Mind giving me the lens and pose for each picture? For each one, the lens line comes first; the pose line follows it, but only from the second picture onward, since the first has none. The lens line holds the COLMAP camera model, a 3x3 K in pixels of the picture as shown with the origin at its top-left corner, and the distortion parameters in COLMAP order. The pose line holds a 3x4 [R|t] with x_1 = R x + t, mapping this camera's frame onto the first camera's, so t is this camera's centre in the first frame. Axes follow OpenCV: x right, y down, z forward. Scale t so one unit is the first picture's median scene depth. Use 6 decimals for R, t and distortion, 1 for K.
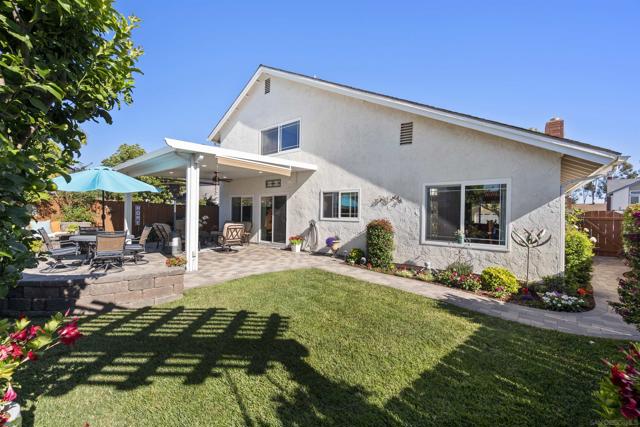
lens RADIAL K [[254.9, 0, 320.0], [0, 254.9, 213.5], [0, 0, 1]] dist [-0.000225, 0.000066]
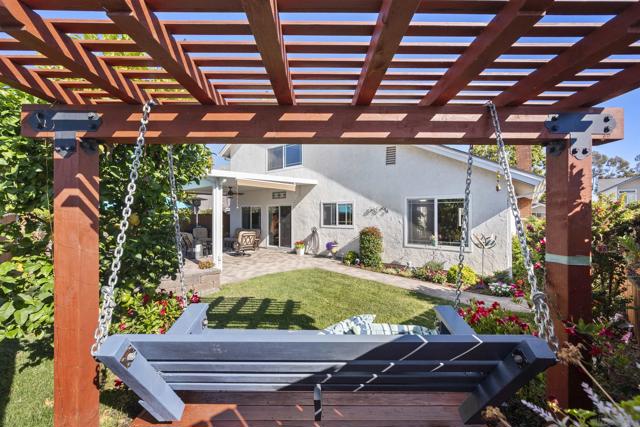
lens RADIAL K [[254.9, 0, 320.0], [0, 254.9, 213.5], [0, 0, 1]] dist [-0.000225, 0.000066]
pose [[0.999840, -0.017534, -0.003558, 0.002025], [0.017510, 0.999825, -0.006641, -0.035046], [0.003674, 0.006578, 0.999972, -0.200213]]
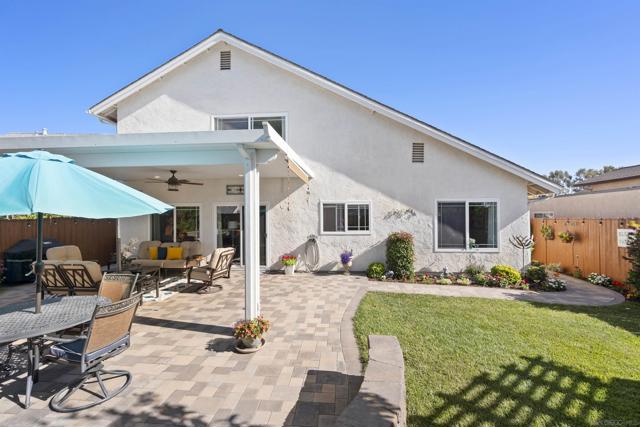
lens RADIAL K [[254.9, 0, 320.0], [0, 254.9, 213.5], [0, 0, 1]] dist [-0.000225, 0.000066]
pose [[0.822202, -0.019414, 0.568864, -0.613852], [0.020851, 0.999775, 0.003984, -0.061972], [-0.568813, 0.008586, 0.822422, 0.326367]]
